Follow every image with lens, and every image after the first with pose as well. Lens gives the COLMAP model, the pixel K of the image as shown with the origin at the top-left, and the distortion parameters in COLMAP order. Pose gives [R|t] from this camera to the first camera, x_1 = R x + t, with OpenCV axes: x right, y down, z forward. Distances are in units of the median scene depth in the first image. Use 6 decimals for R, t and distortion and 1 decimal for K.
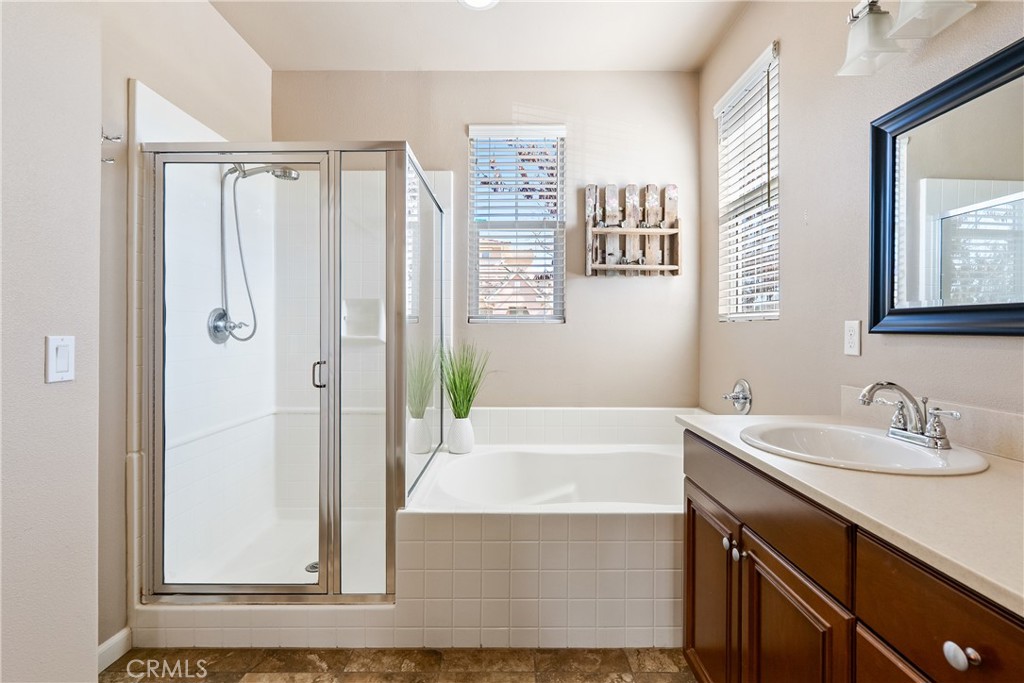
lens RADIAL K [[470.7, 0, 510.6], [0, 470.7, 328.6], [0, 0, 1]] dist [-0.007269, -0.000222]
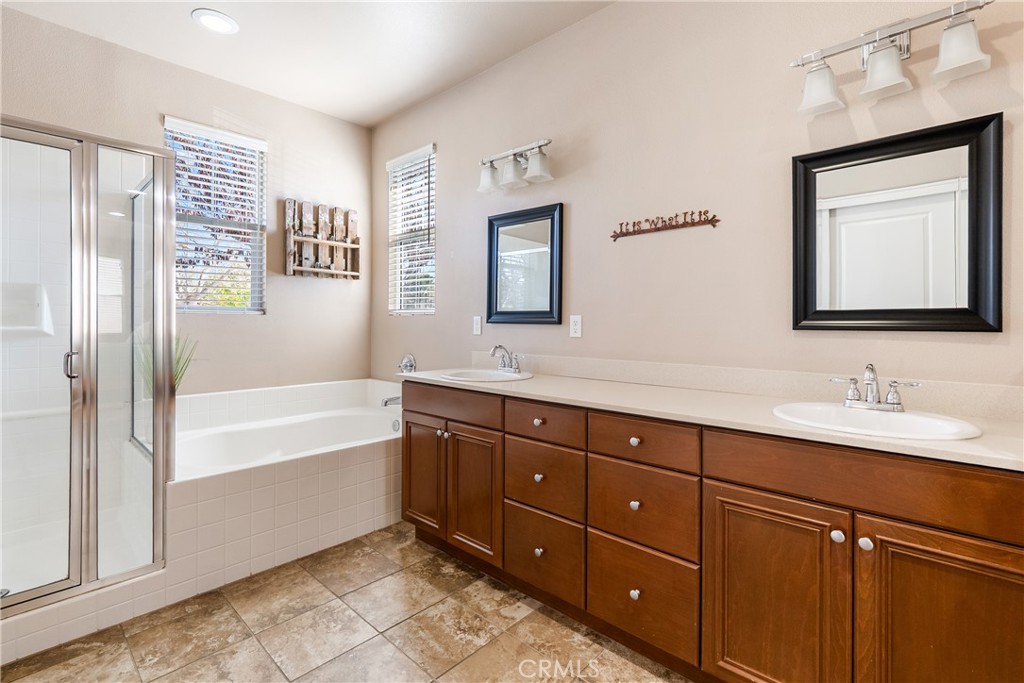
lens RADIAL K [[470.7, 0, 512.5], [0, 470.7, 321.3], [0, 0, 1]] dist [-0.007269, -0.000222]
pose [[0.680108, 0.002274, 0.733109, -0.317657], [-0.005915, 0.999980, 0.002386, -0.001753], [-0.733088, -0.005959, 0.680107, -0.222375]]
